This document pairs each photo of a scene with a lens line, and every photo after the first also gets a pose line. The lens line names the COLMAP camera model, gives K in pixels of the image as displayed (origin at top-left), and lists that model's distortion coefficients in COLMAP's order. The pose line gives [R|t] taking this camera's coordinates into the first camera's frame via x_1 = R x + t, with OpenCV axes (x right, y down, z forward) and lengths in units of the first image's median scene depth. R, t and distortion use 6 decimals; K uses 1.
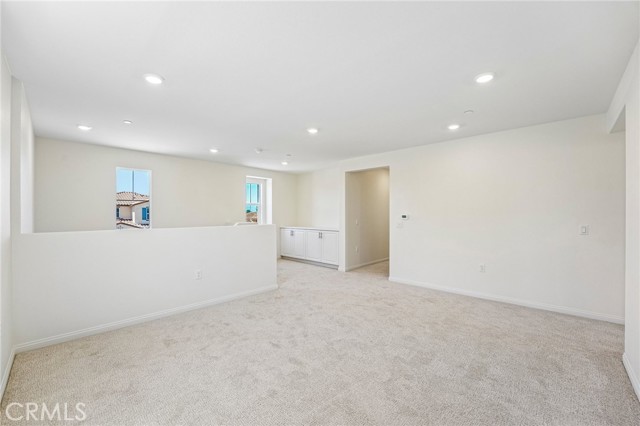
lens RADIAL K [[260.3, 0, 316.8], [0, 260.3, 213.8], [0, 0, 1]] dist [-0.022245, 0.000170]
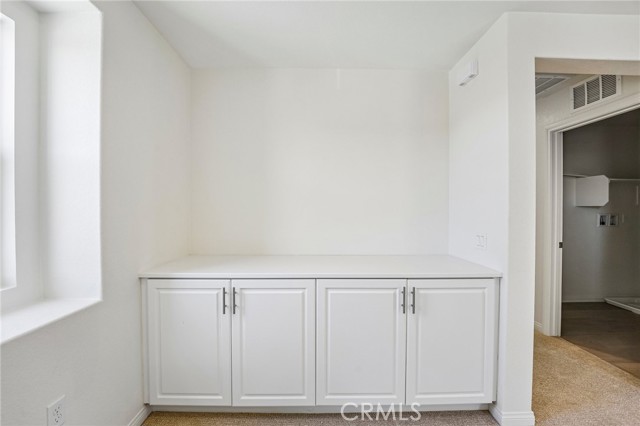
lens RADIAL K [[260.3, 0, 316.8], [0, 260.3, 213.8], [0, 0, 1]] dist [-0.022245, 0.000170]
pose [[0.713447, -0.002985, 0.700703, -0.195155], [0.001440, 0.999995, 0.002794, 0.001271], [-0.700707, -0.000985, 0.713448, 0.793841]]
